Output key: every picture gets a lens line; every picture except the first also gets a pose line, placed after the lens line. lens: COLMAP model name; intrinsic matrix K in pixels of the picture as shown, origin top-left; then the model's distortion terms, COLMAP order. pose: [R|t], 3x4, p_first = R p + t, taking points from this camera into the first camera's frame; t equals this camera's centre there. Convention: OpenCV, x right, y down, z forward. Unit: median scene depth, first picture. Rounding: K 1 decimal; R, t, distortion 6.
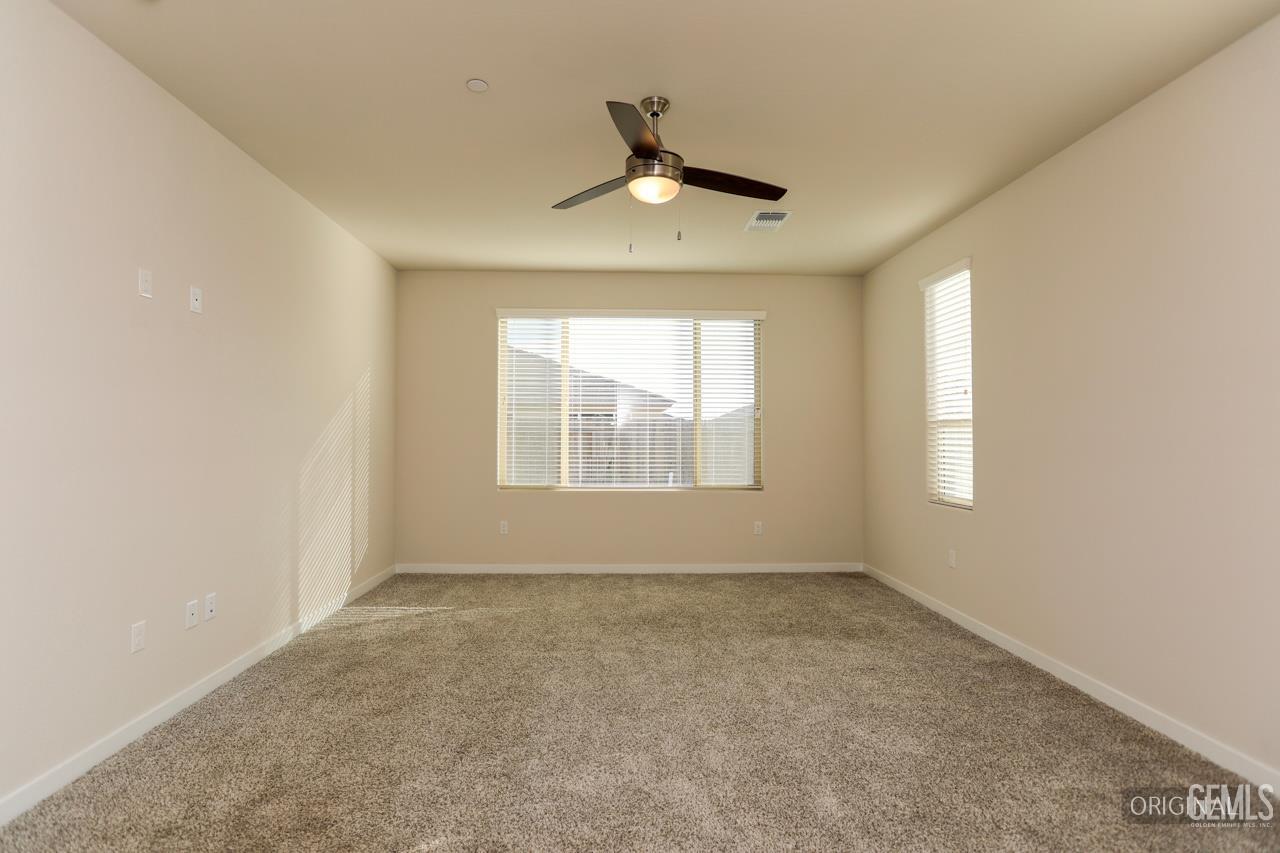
lens RADIAL K [[634.9, 0, 634.8], [0, 634.9, 425.6], [0, 0, 1]] dist [-0.007146, 0.001102]
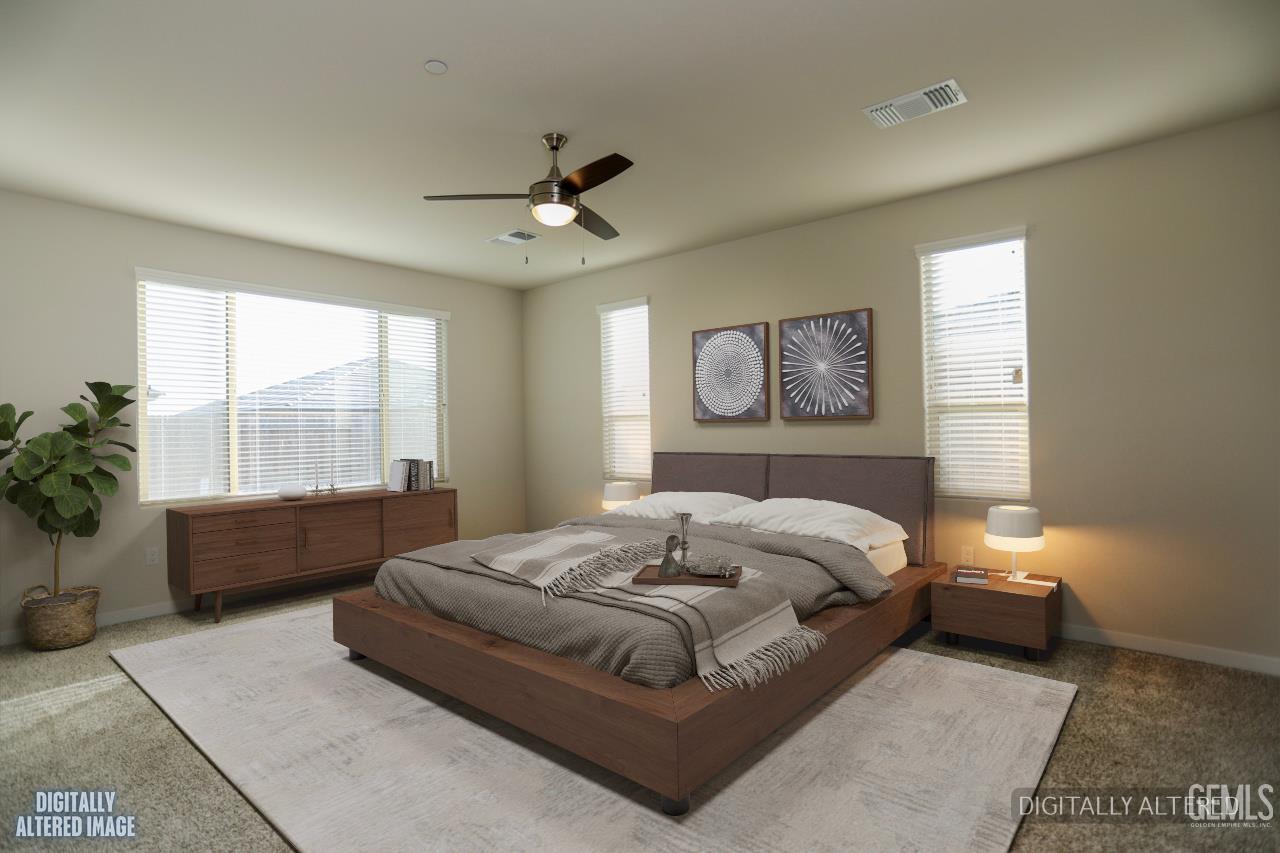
lens RADIAL K [[634.9, 0, 626.7], [0, 634.9, 426.3], [0, 0, 1]] dist [-0.007146, 0.001102]
pose [[0.683719, -0.015395, 0.729583, -0.460100], [0.006020, 0.999862, 0.015456, -0.005951], [-0.729720, -0.006175, 0.683718, 0.080707]]
